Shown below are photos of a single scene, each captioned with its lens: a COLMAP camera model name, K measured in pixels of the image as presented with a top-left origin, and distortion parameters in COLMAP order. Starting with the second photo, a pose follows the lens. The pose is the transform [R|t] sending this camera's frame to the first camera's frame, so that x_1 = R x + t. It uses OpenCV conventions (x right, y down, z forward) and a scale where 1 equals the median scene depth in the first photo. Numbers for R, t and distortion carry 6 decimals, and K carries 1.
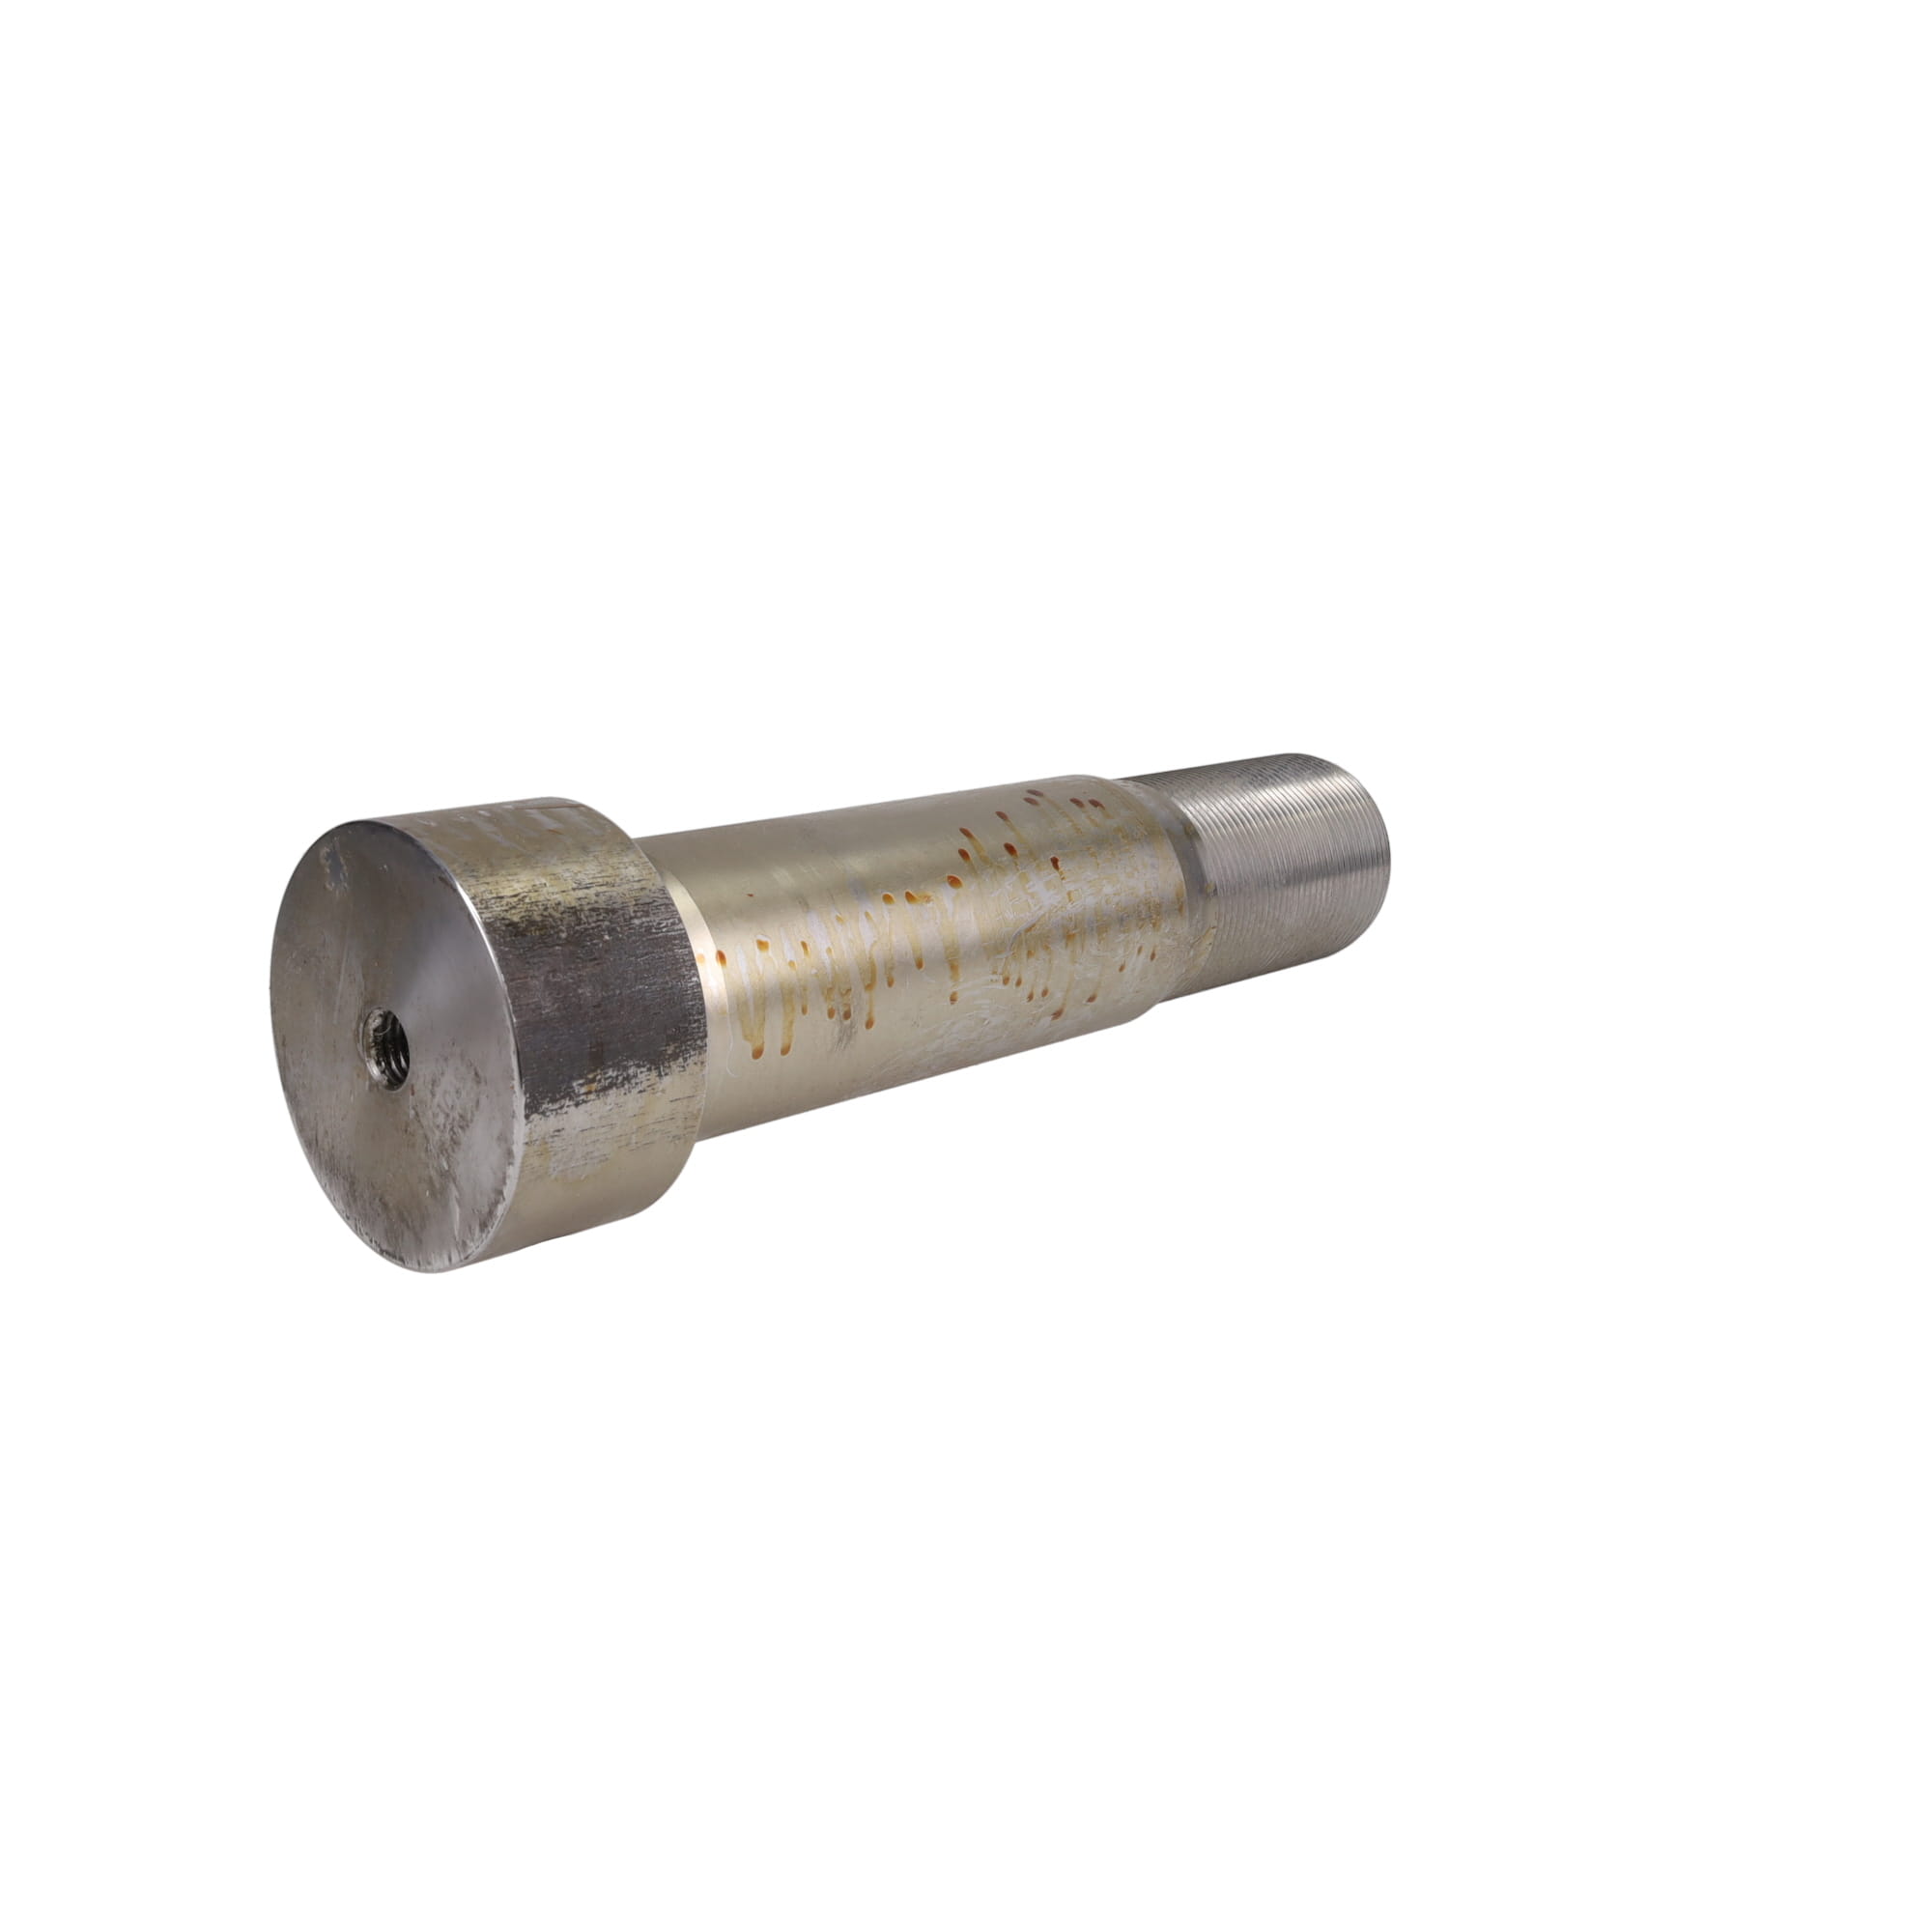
lens RADIAL K [[2125.2, 0, 969.2], [0, 2125.2, 963.0], [0, 0, 1]] dist [-0.009098, 0.000000]
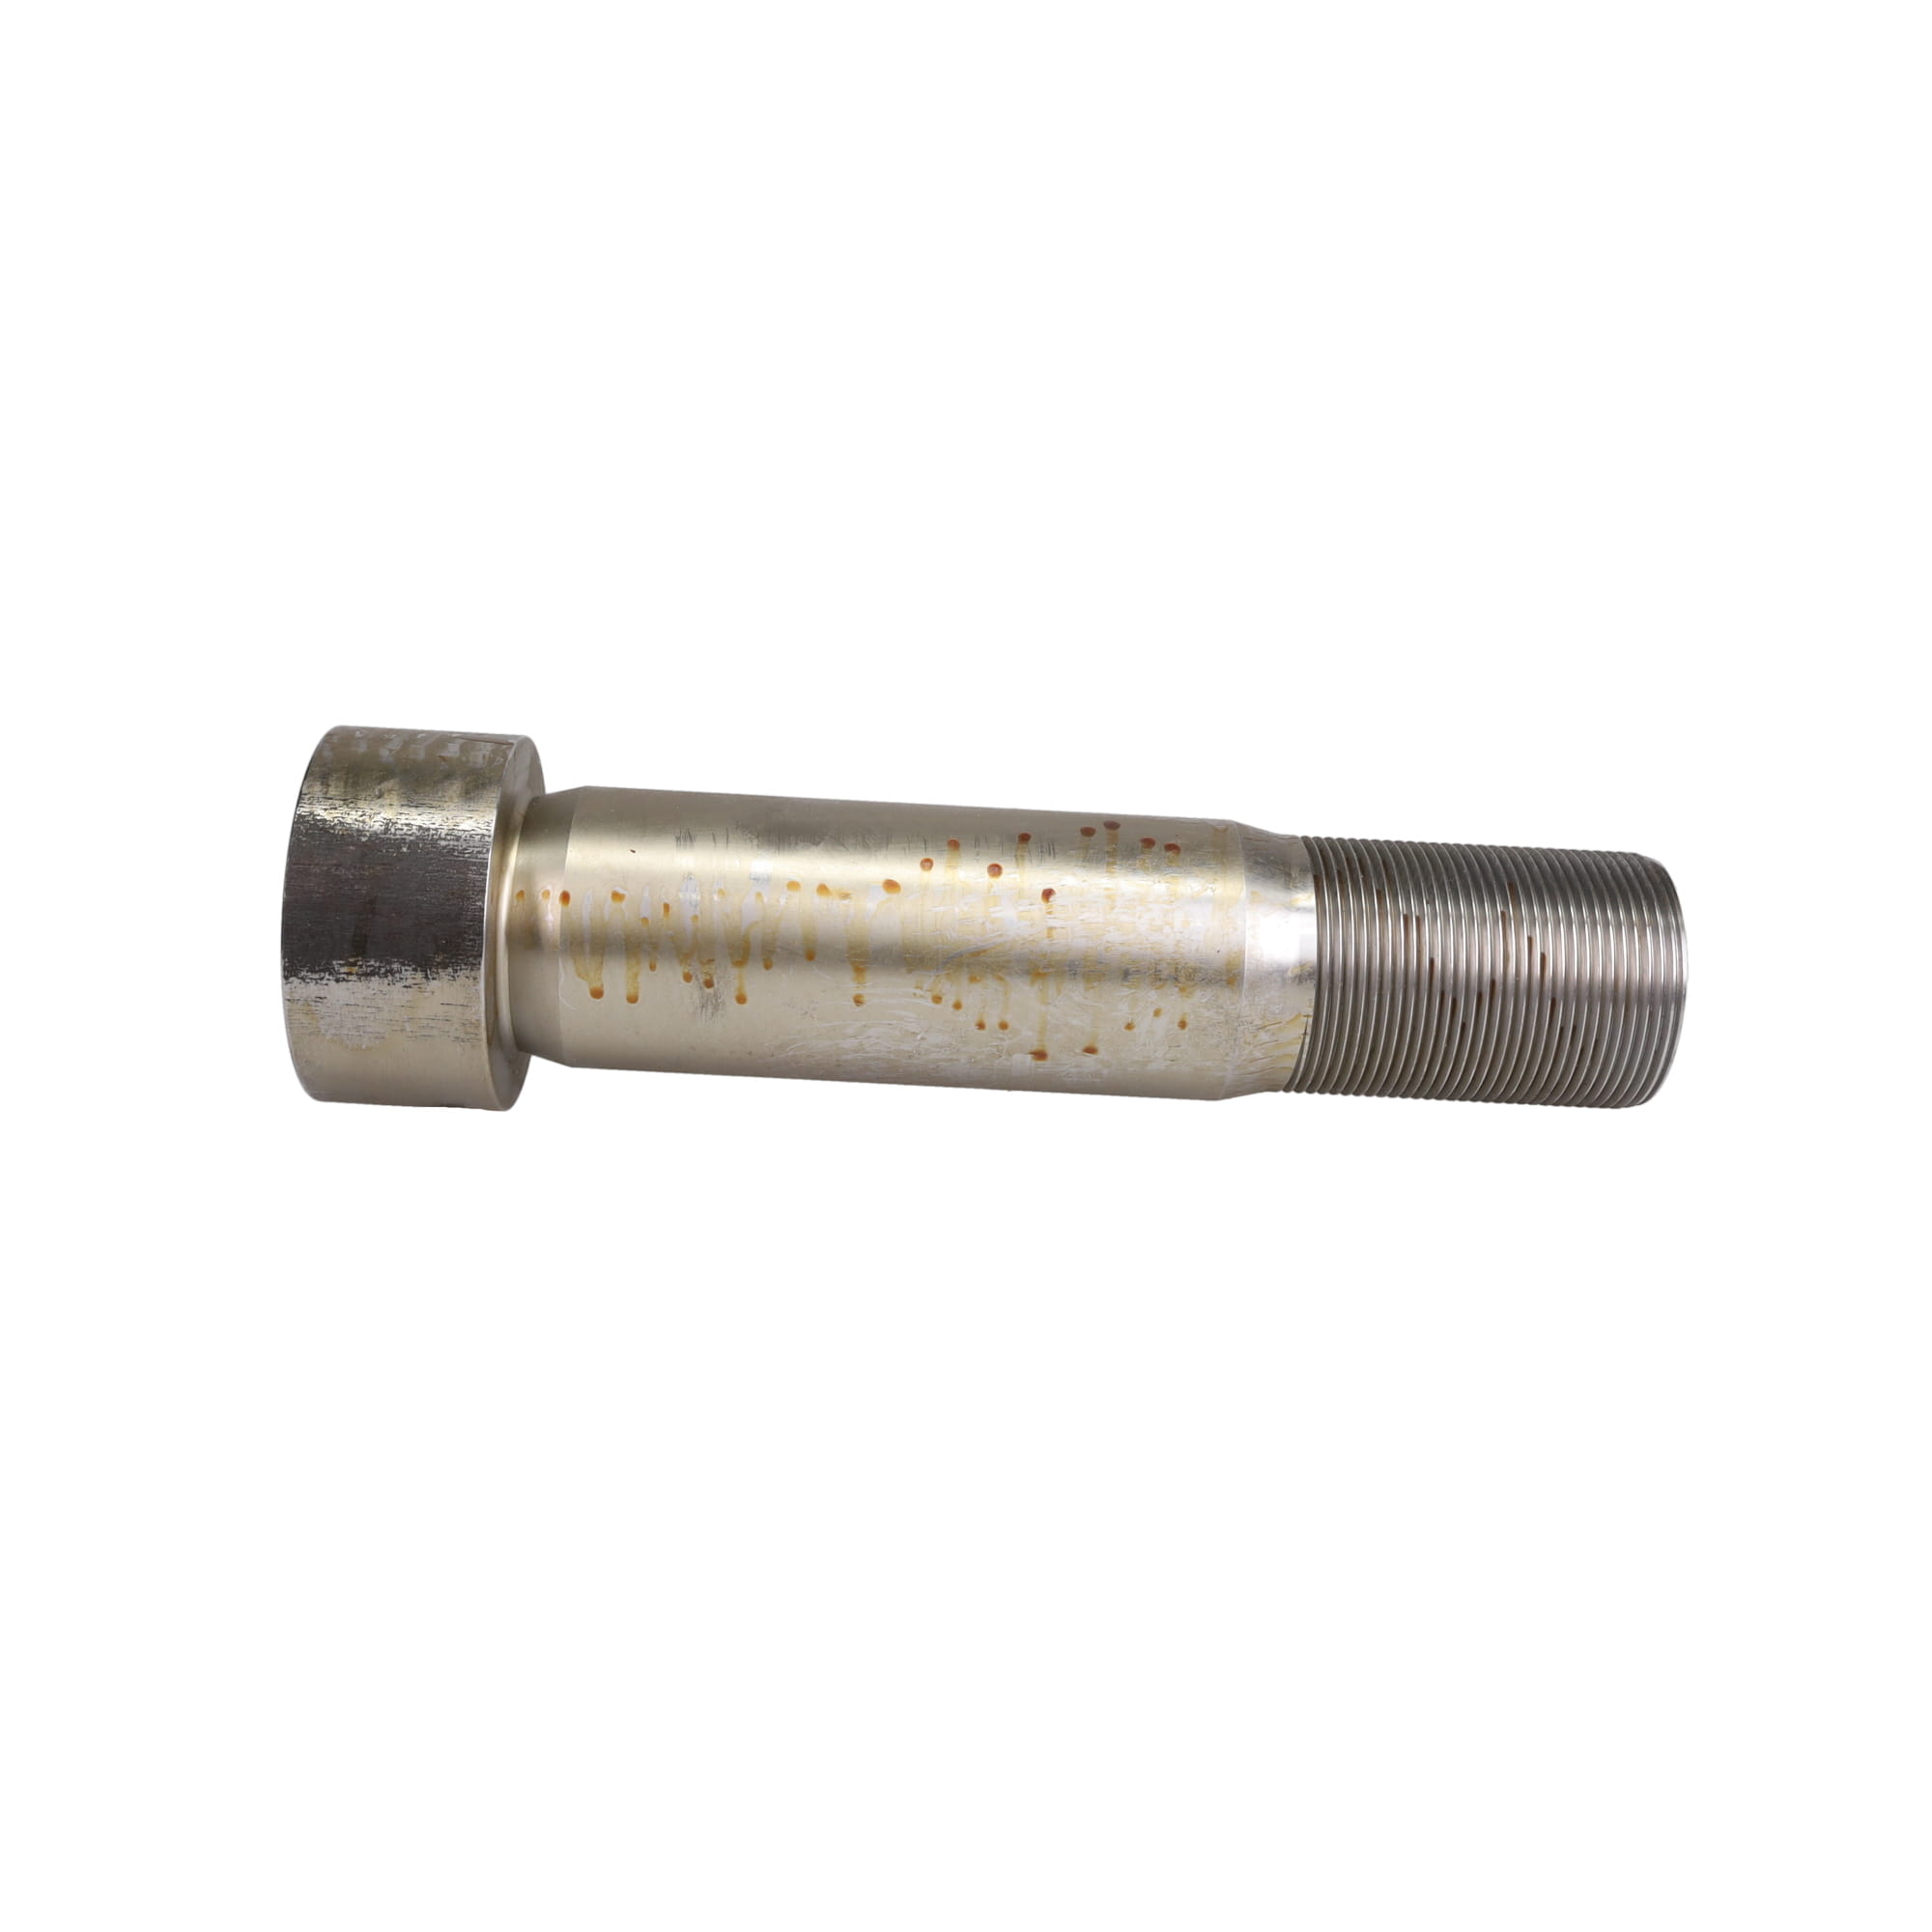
lens RADIAL K [[2125.2, 0, 958.9], [0, 2125.2, 967.5], [0, 0, 1]] dist [-0.009098, 0.000000]
pose [[0.694651, 0.199792, -0.691045, 0.752923], [-0.208983, 0.975273, 0.071894, -0.084603], [0.688321, 0.094475, 0.719228, 0.332198]]
